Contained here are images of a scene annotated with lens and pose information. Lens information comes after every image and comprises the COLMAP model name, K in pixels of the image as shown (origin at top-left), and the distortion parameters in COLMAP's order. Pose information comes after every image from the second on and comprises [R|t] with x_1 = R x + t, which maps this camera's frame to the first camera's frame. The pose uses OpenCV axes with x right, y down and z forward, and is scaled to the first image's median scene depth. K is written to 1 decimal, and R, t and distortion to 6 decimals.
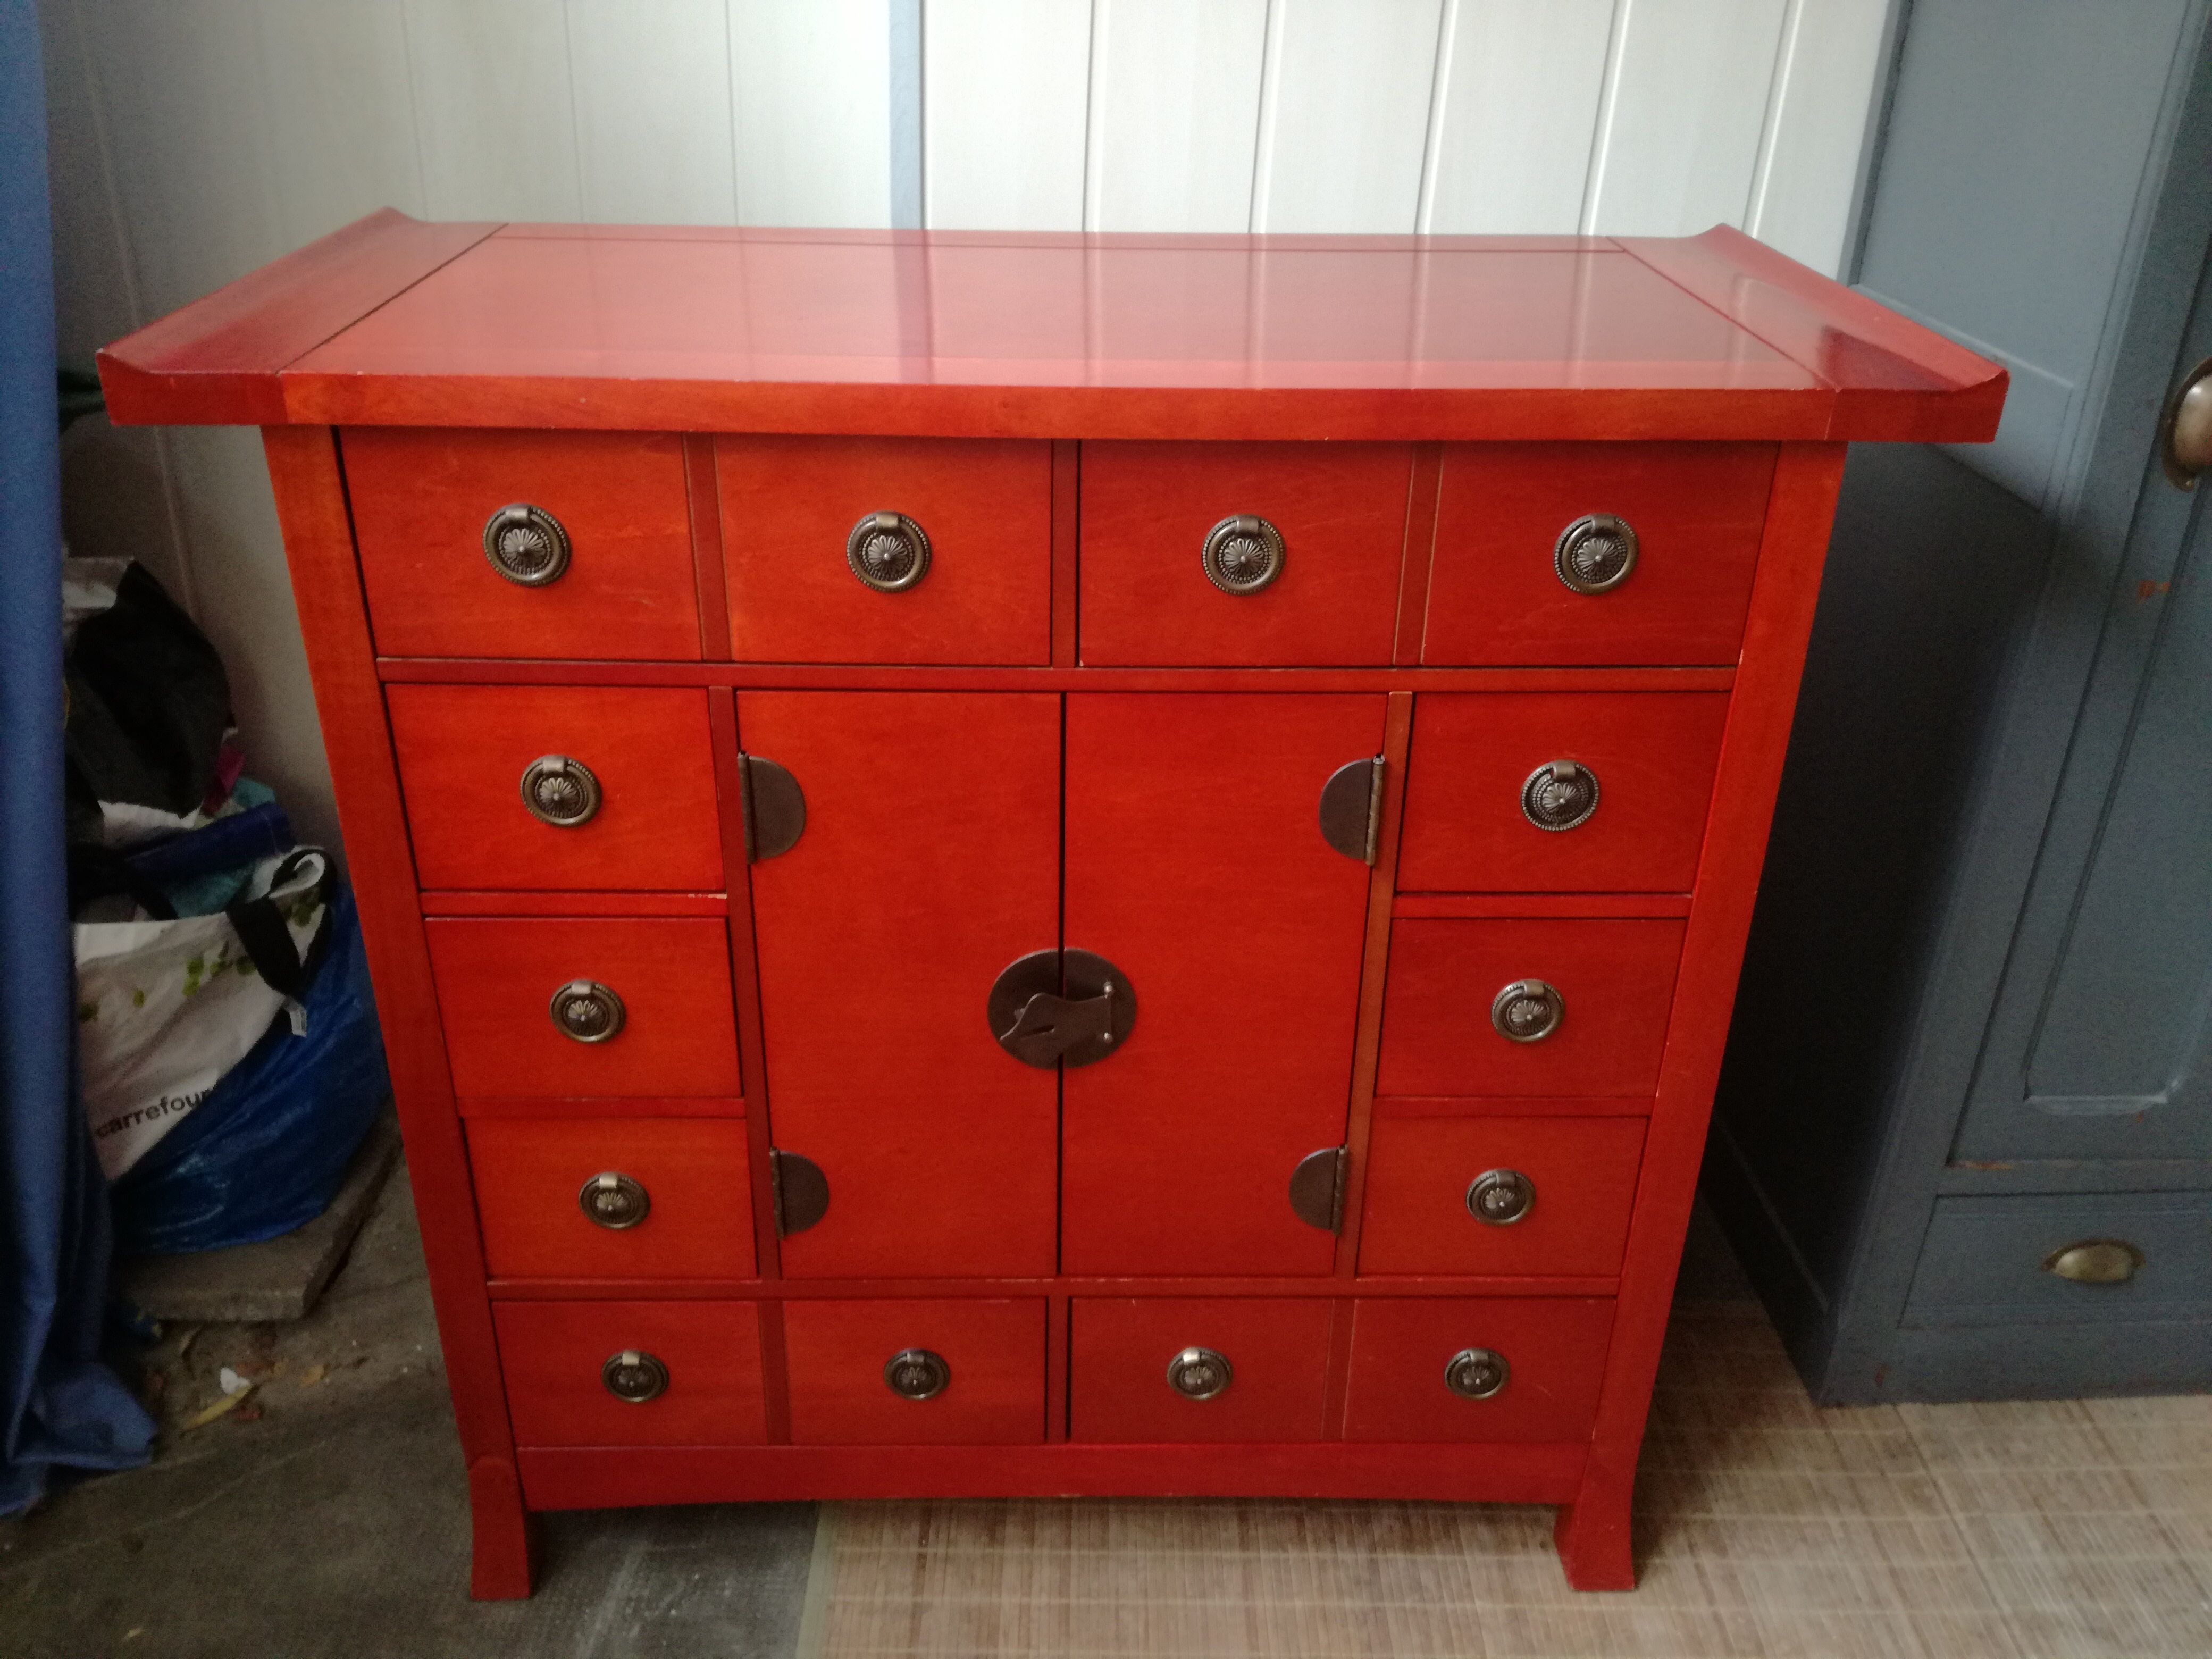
lens RADIAL K [[1779.3, 0, 1106.0], [0, 1779.3, 829.5], [0, 0, 1]] dist [0.027002, -0.053112]
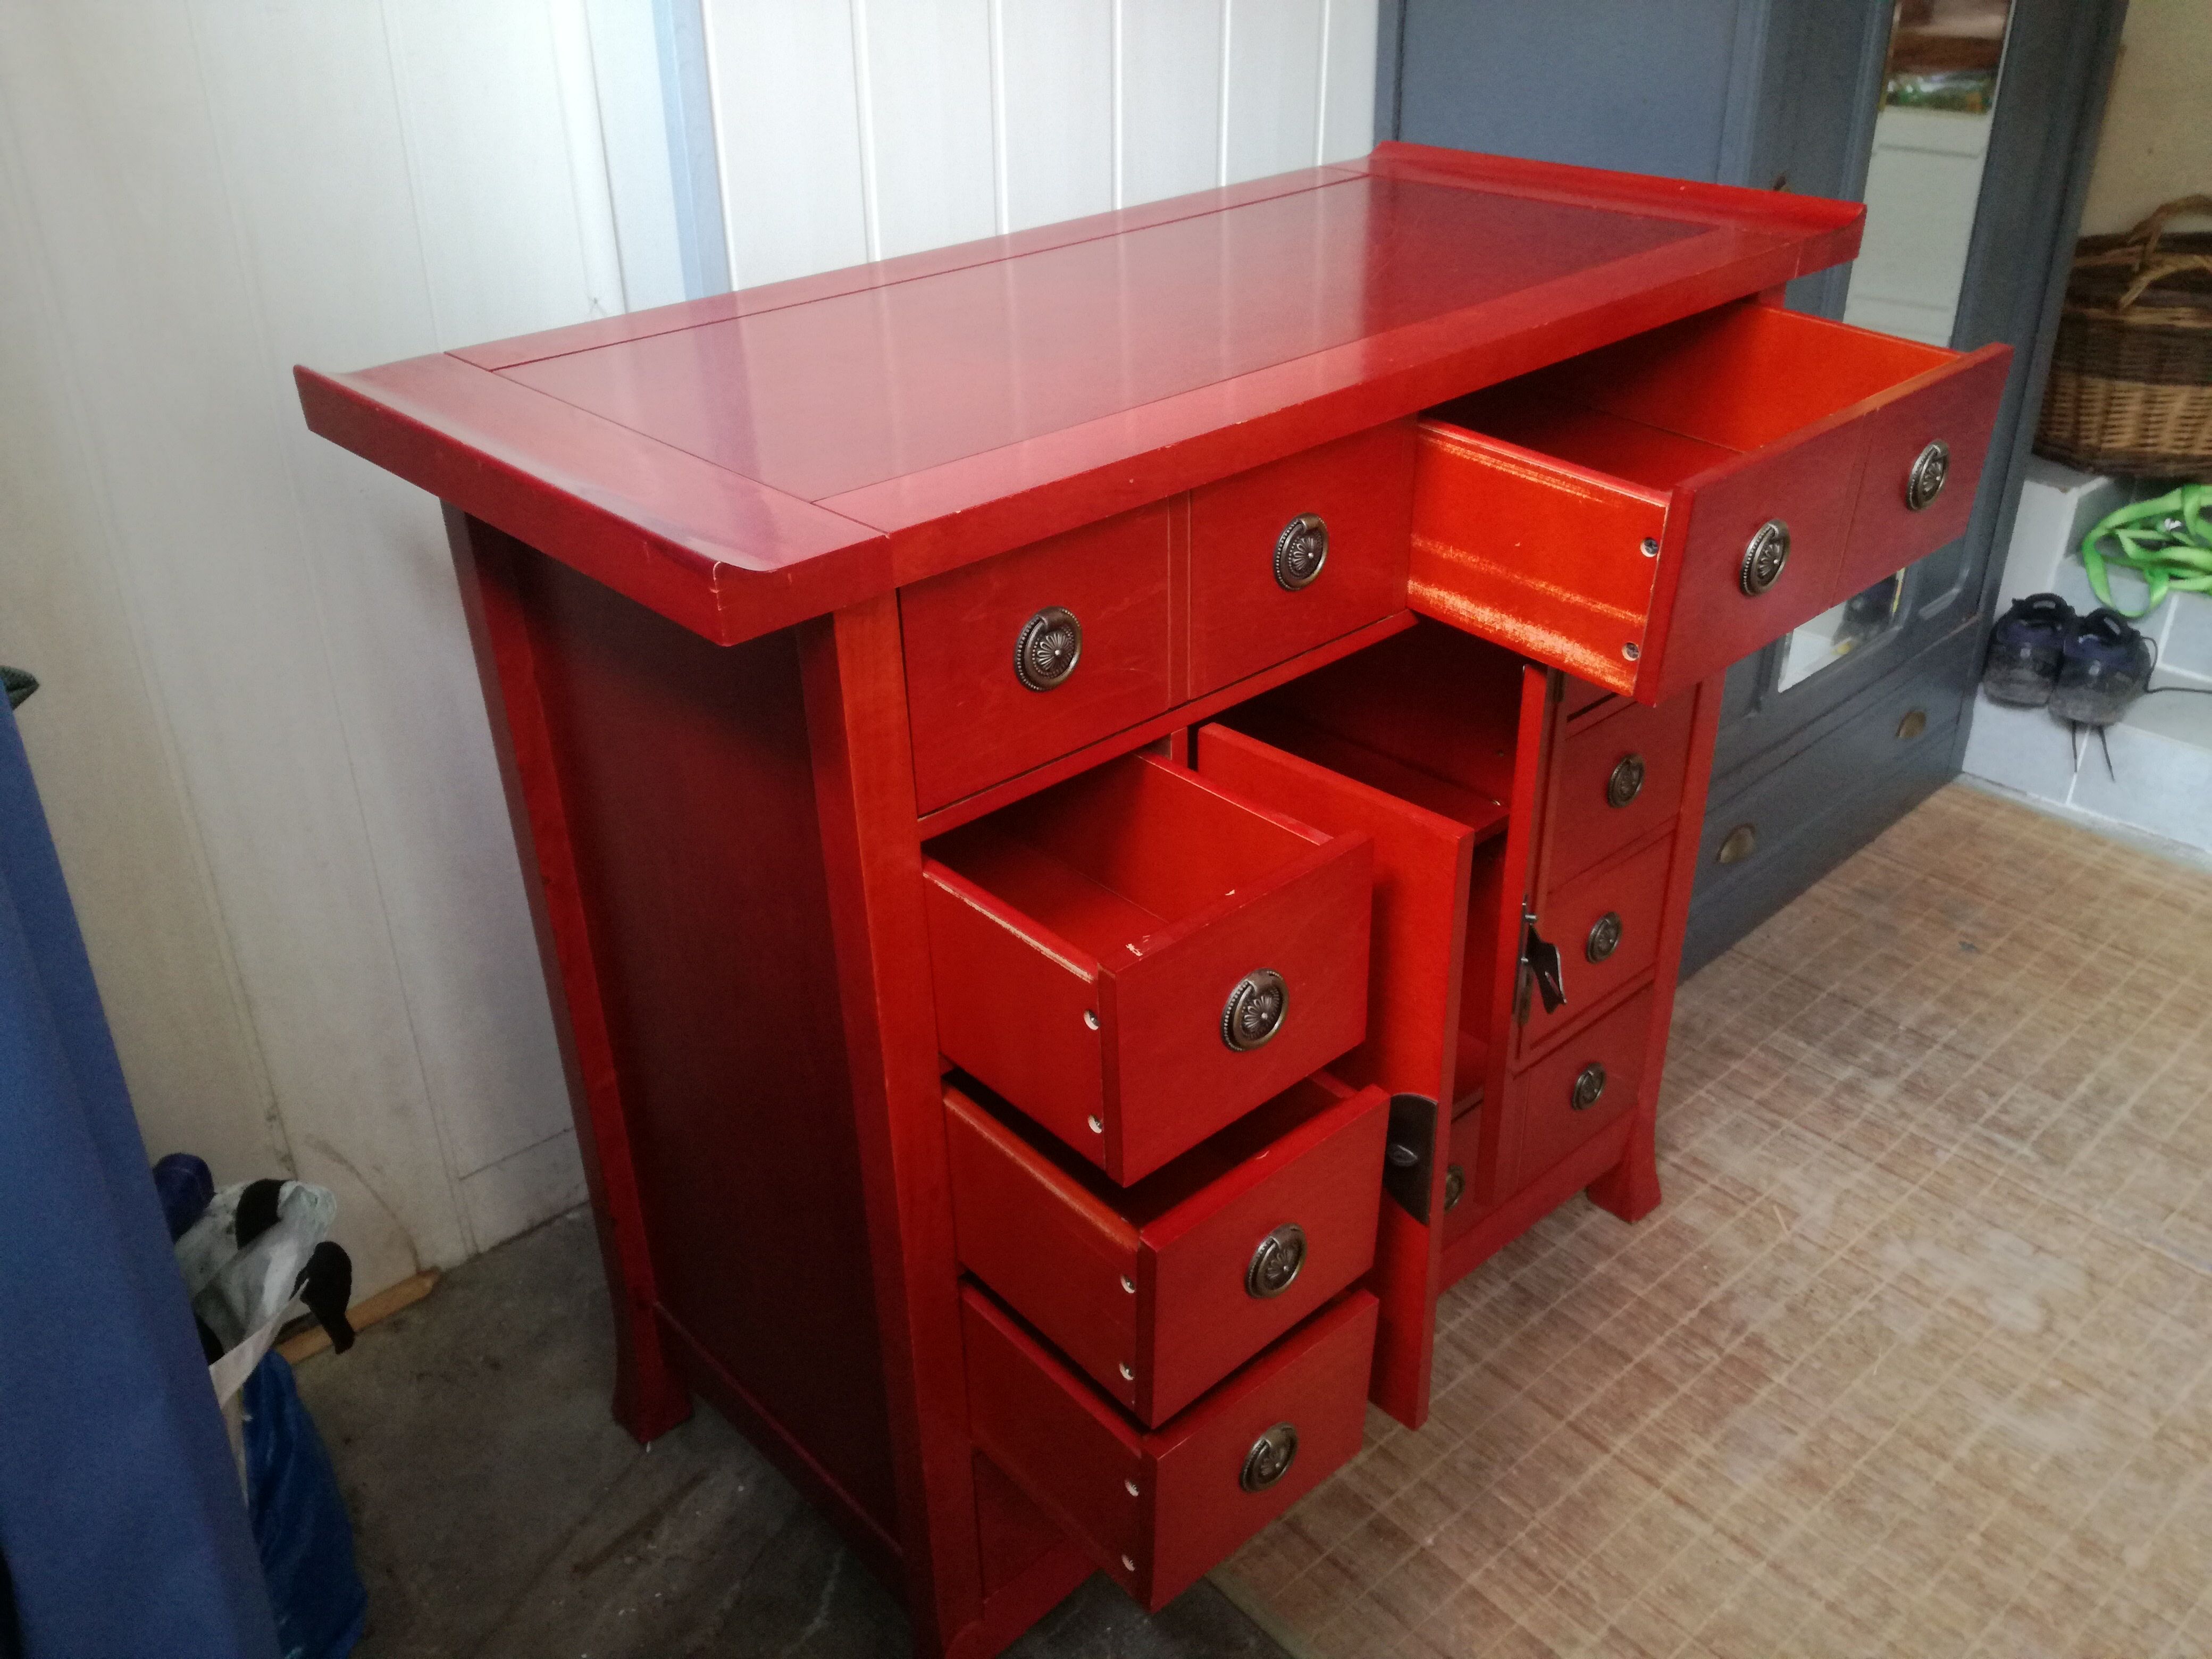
lens RADIAL K [[1781.2, 0, 1071.7], [0, 1781.2, 819.8], [0, 0, 1]] dist [0.053160, -0.090196]
pose [[0.763824, -0.352500, 0.540663, -0.615965], [0.338734, 0.931985, 0.129085, -0.136533], [-0.549392, 0.084542, 0.831276, 0.137793]]
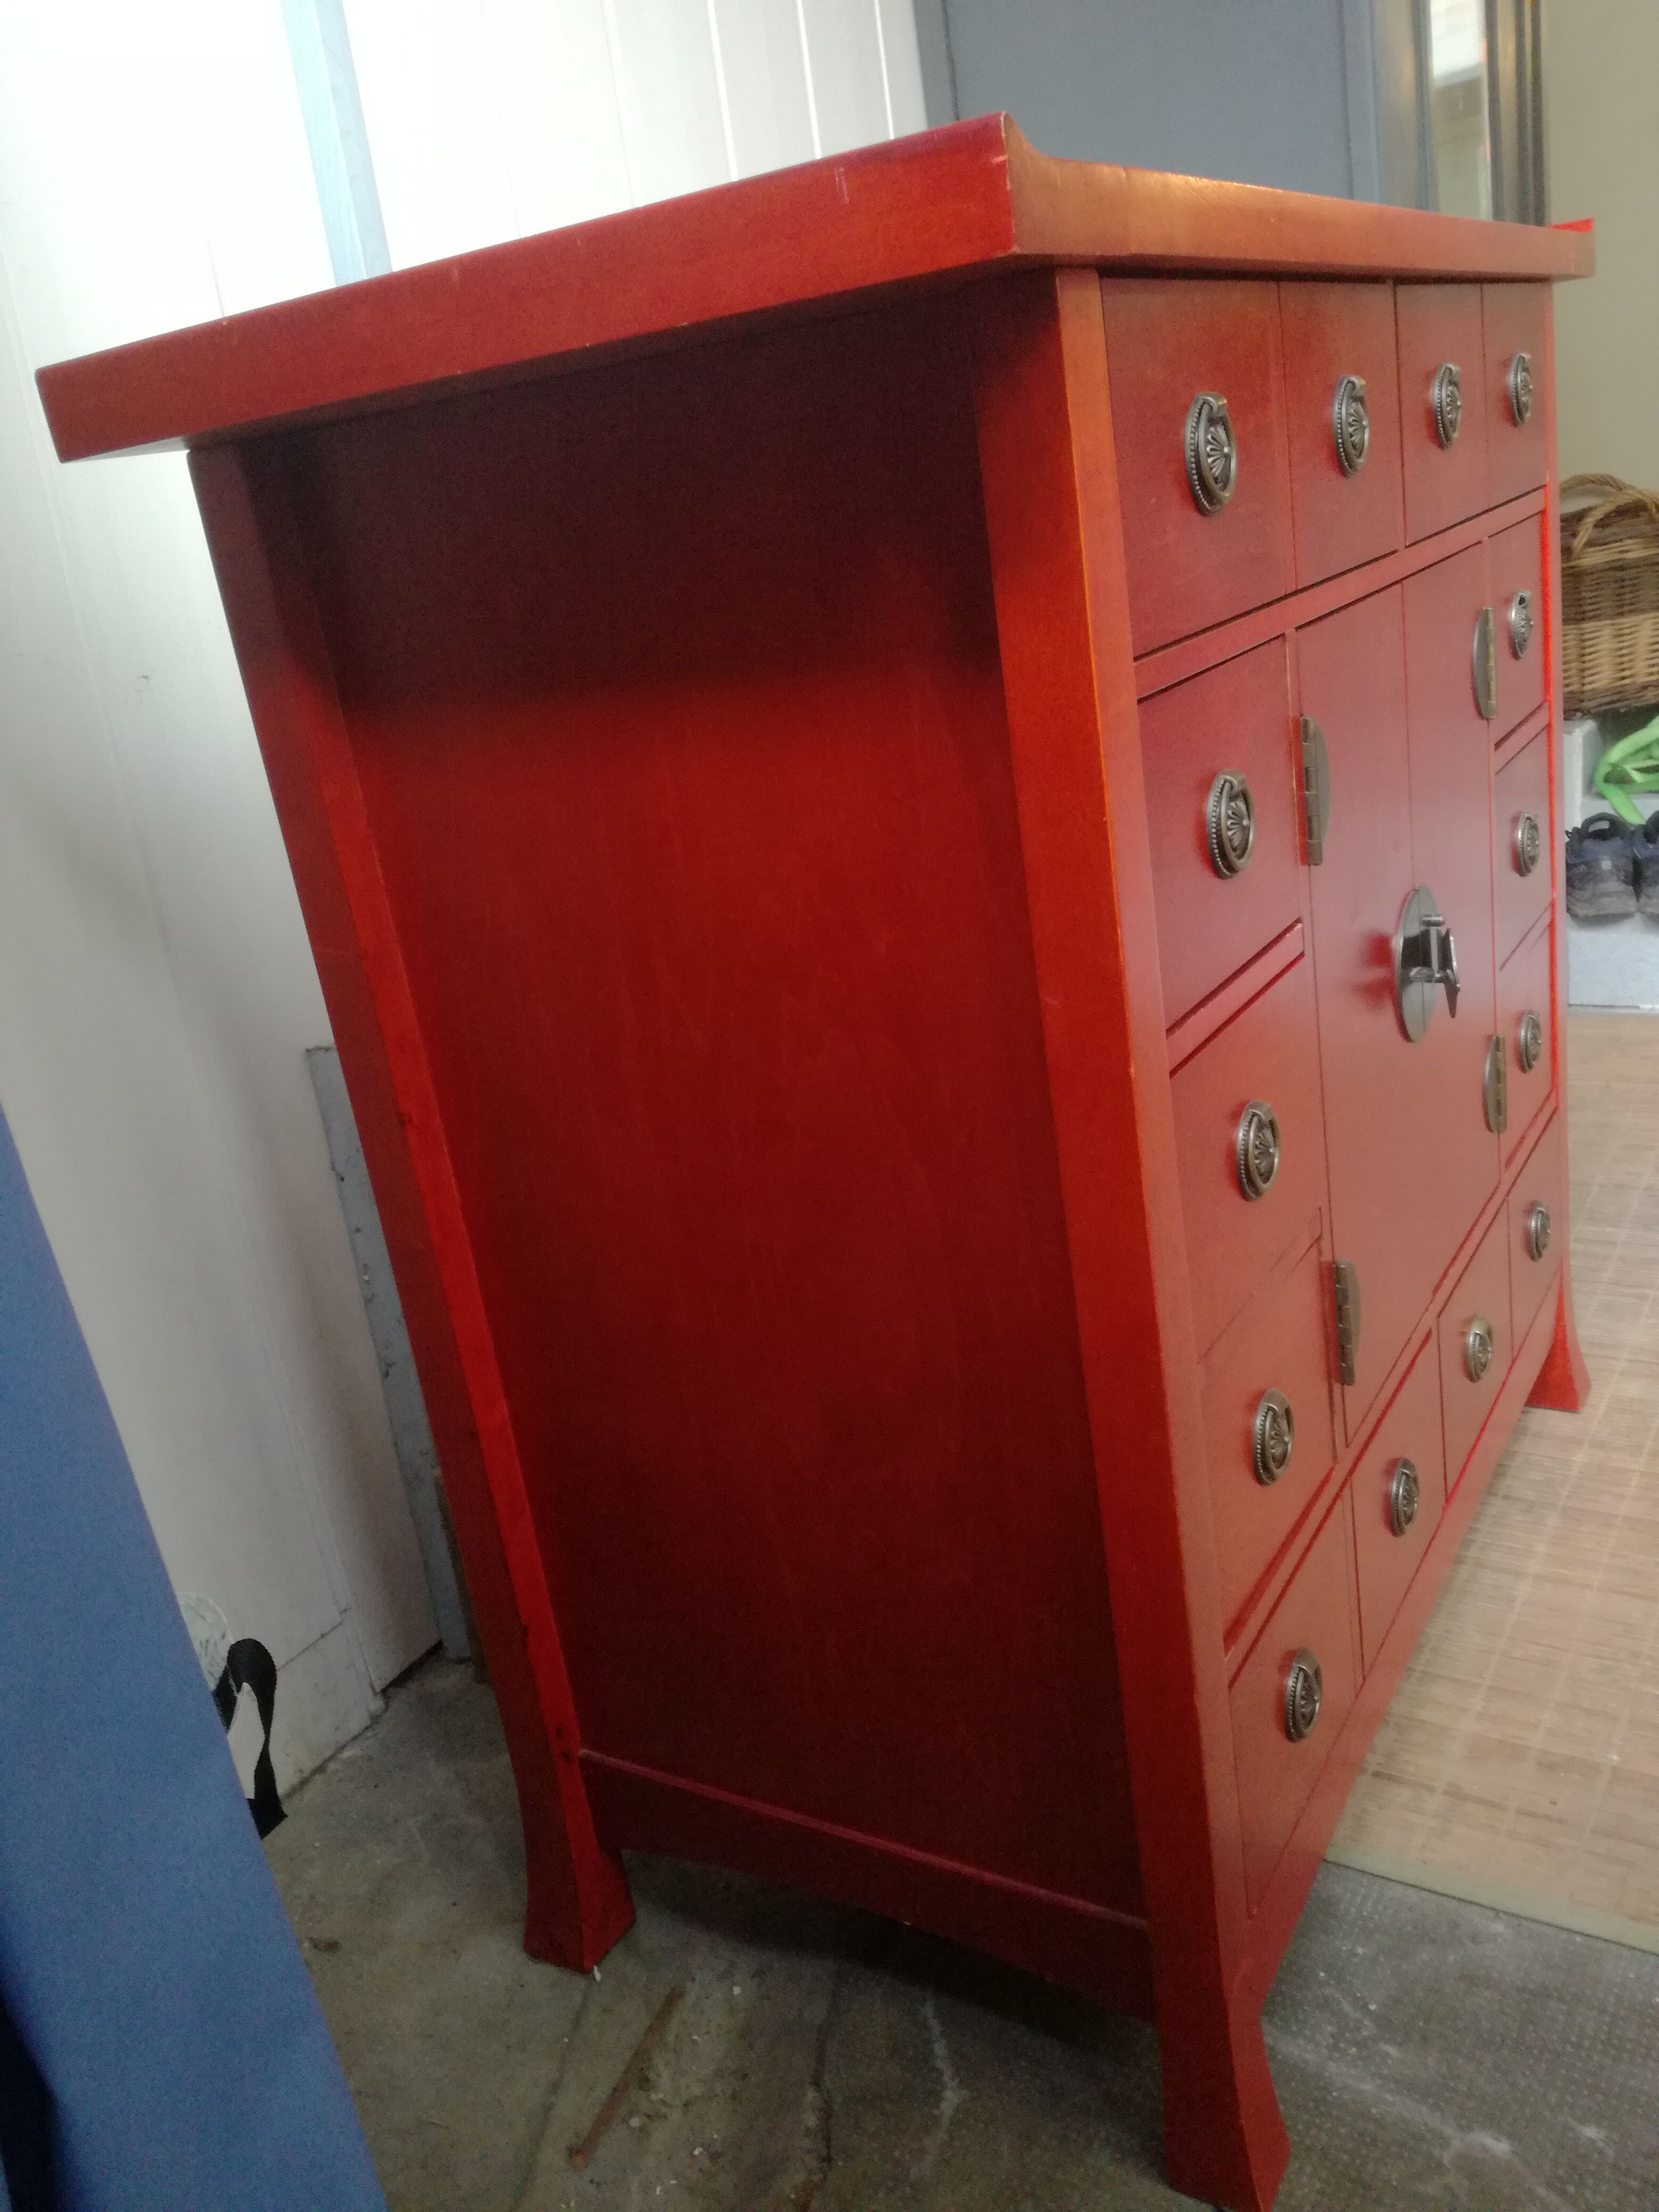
lens RADIAL K [[1784.4, 0, 794.8], [0, 1784.4, 1134.7], [0, 0, 1]] dist [0.053347, -0.105856]
pose [[0.541061, -0.376417, 0.752039, -0.767053], [0.524420, 0.850094, 0.048198, -0.031443], [-0.657447, 0.368307, 0.657354, 0.512404]]
